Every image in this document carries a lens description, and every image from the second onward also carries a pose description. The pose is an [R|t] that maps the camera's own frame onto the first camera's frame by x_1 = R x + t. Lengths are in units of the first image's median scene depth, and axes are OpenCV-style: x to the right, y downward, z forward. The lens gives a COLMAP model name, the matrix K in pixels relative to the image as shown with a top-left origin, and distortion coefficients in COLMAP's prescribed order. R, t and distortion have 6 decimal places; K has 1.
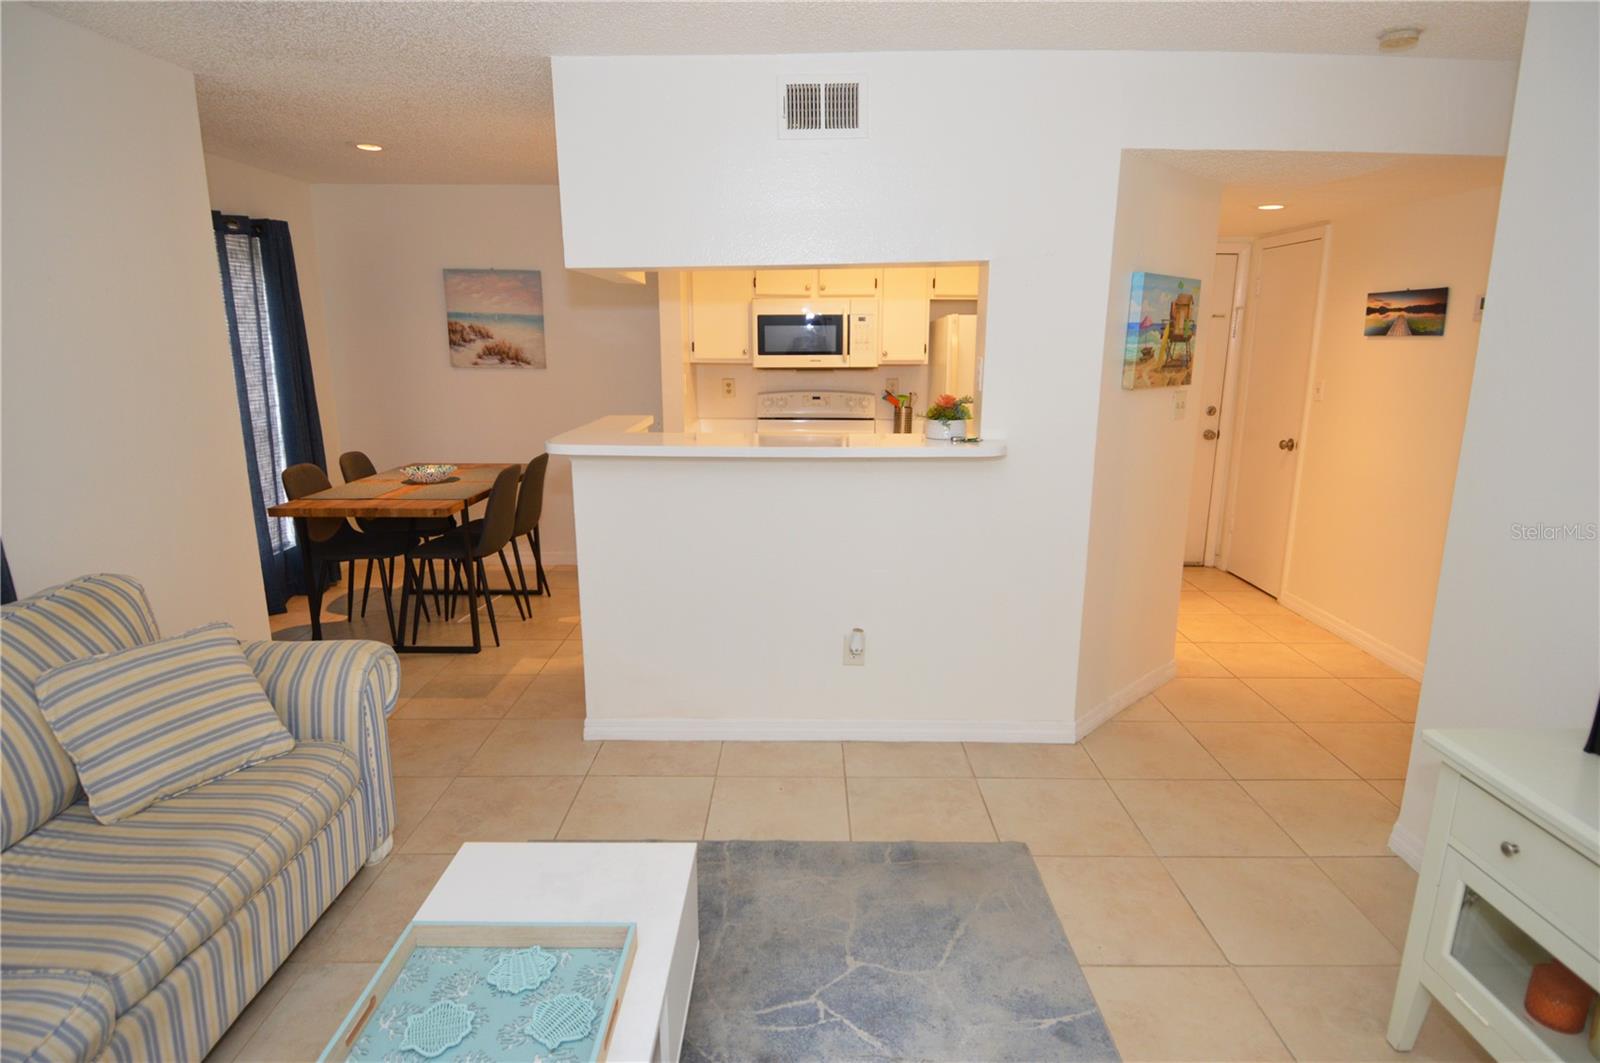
lens RADIAL K [[846.7, 0, 804.6], [0, 846.7, 523.4], [0, 0, 1]] dist [0.027198, -0.035432]
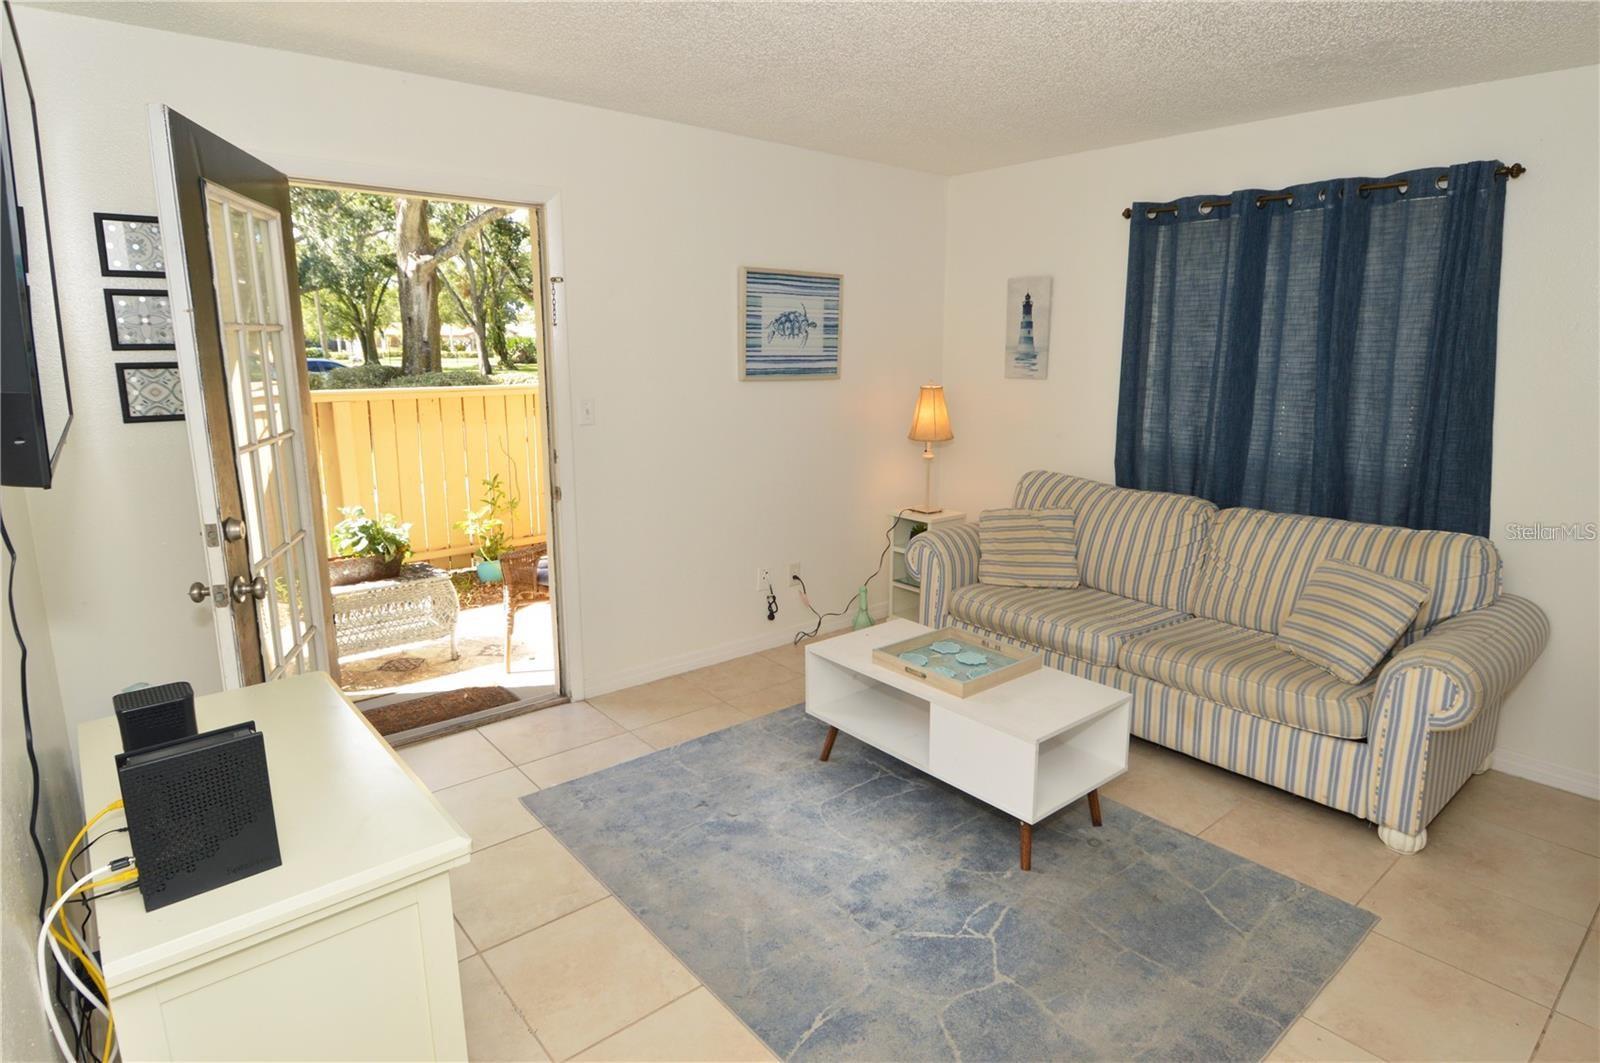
lens RADIAL K [[869.9, 0, 820.6], [0, 869.9, 516.5], [0, 0, 1]] dist [0.024566, -0.033224]
pose [[-0.757473, 0.119944, -0.641754, 0.351258], [-0.147919, 0.925887, 0.347639, -0.131146], [0.635889, 0.358255, -0.683593, 0.599608]]
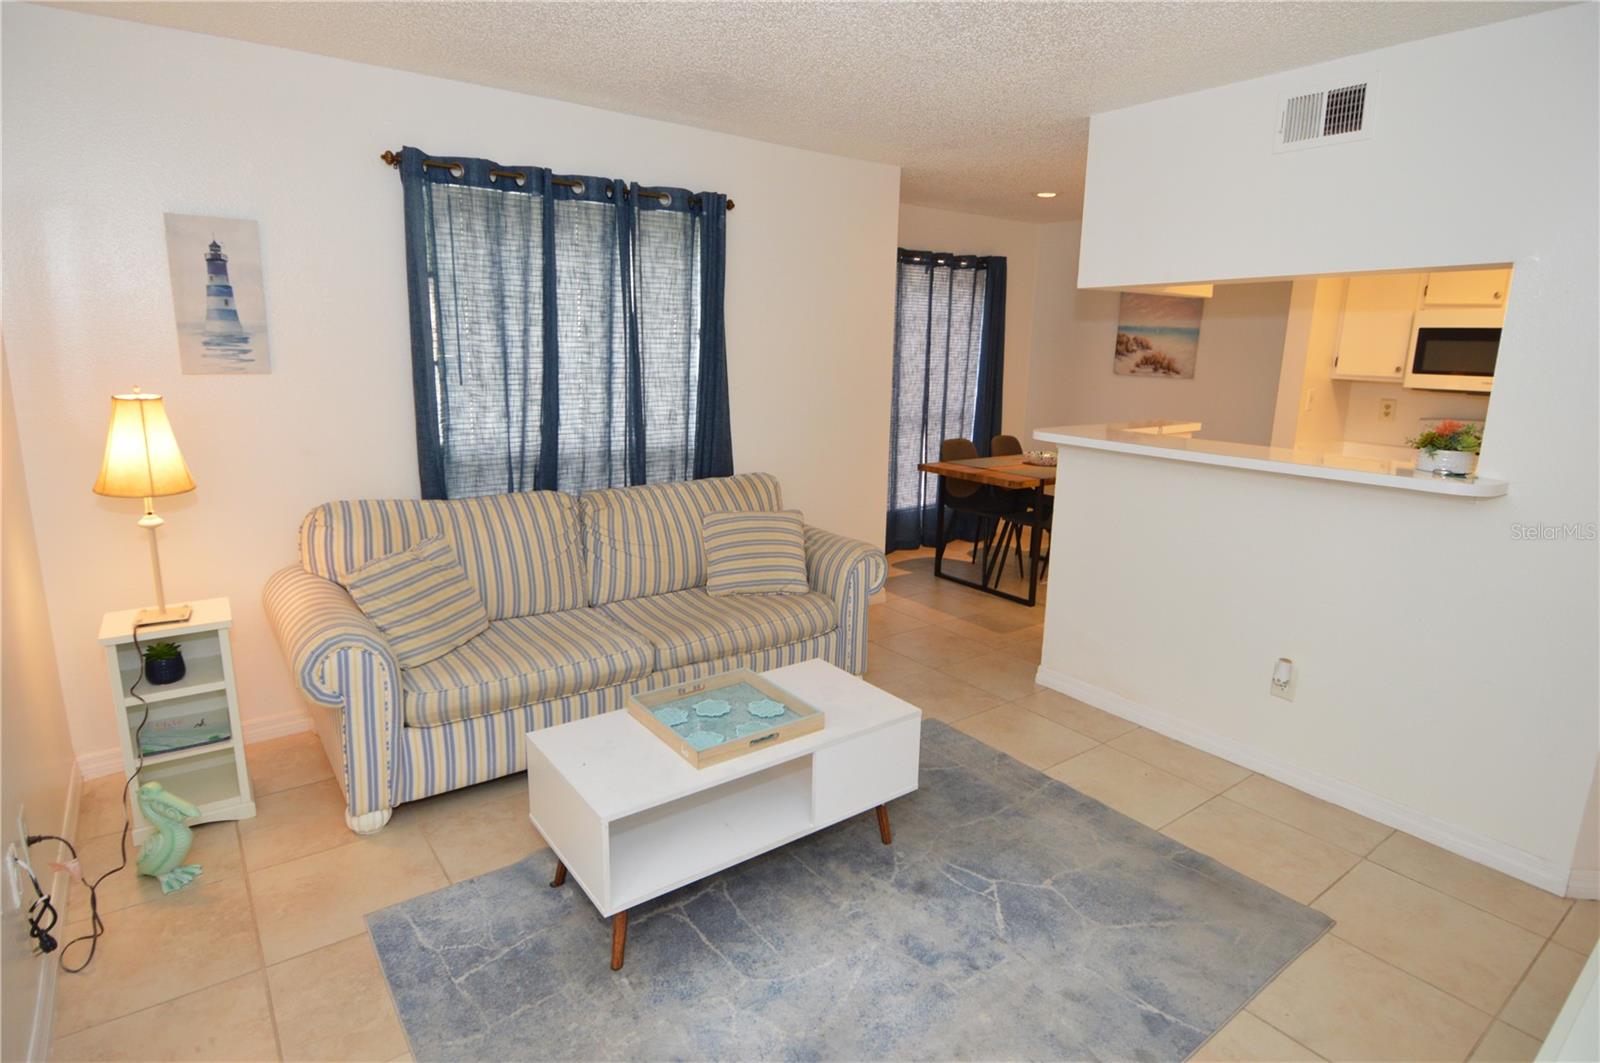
lens RADIAL K [[846.7, 0, 804.6], [0, 846.7, 523.4], [0, 0, 1]] dist [0.027198, -0.035432]
pose [[0.603163, 0.180100, -0.777019, 0.292278], [-0.193275, 0.978143, 0.076687, 0.005471], [0.773847, 0.103924, 0.624789, -0.011663]]
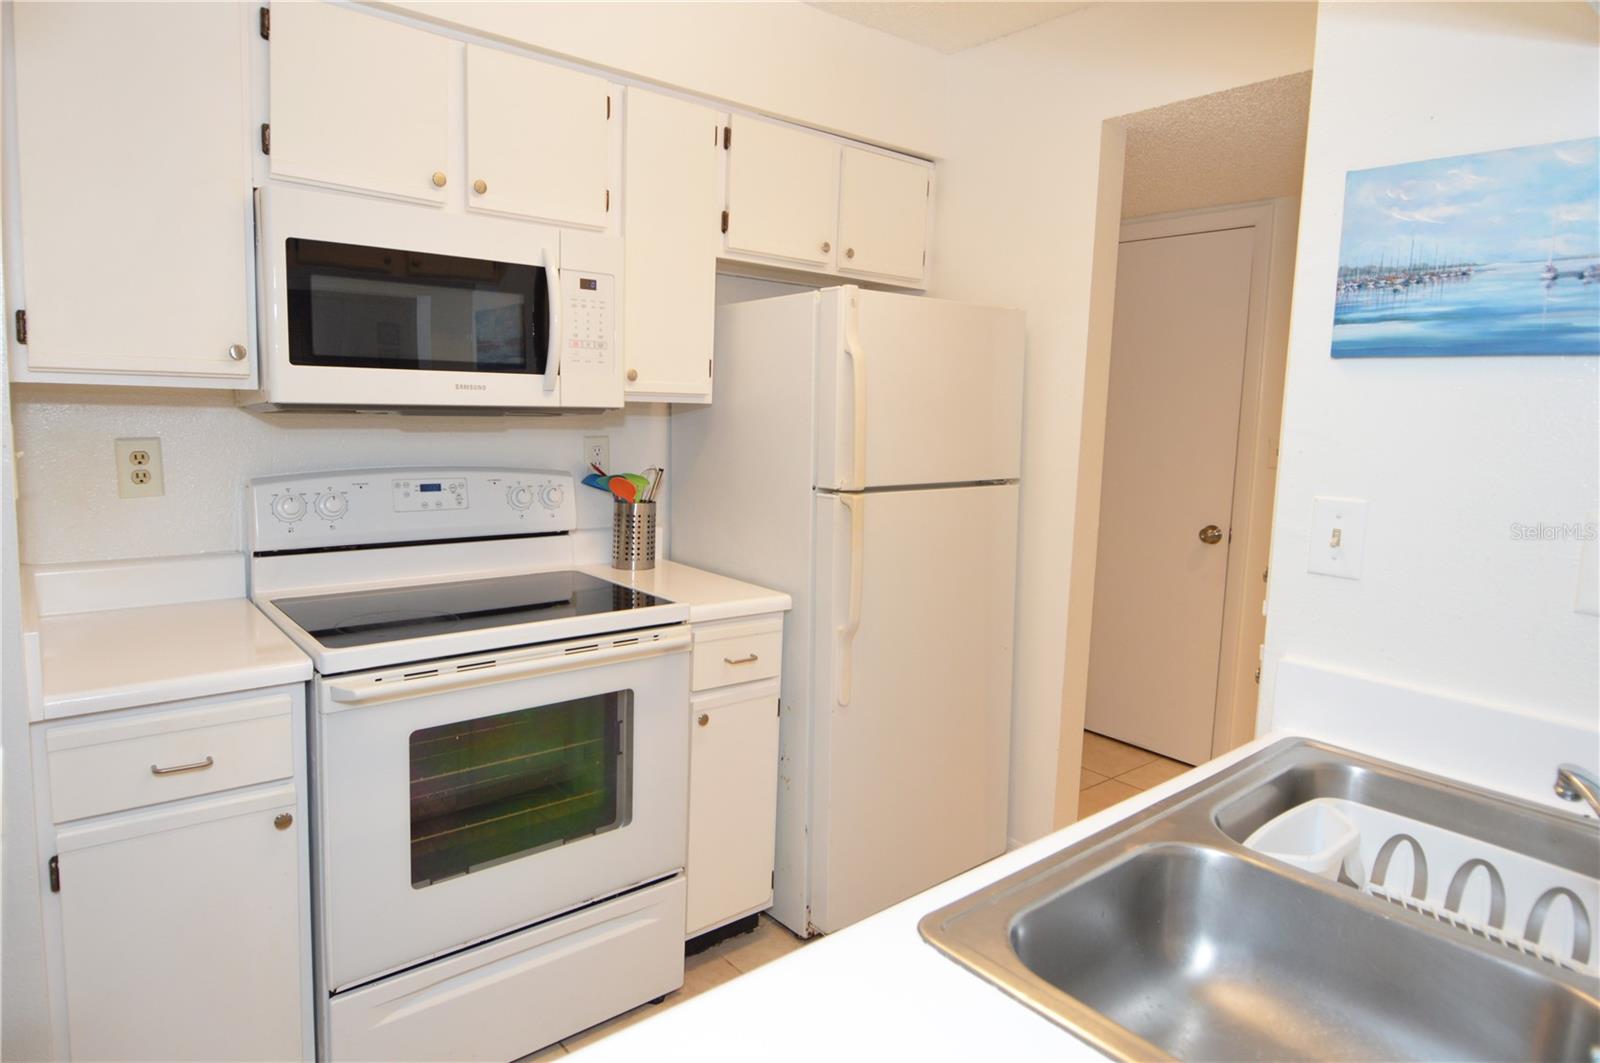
lens RADIAL K [[909.3, 0, 766.1], [0, 909.3, 495.2], [0, 0, 1]] dist [-0.000403, -0.012916]
pose [[0.780574, -0.044026, 0.623511, -0.137163], [0.107917, 0.992029, -0.065054, -0.116450], [-0.615677, 0.118067, 0.779104, 0.675611]]
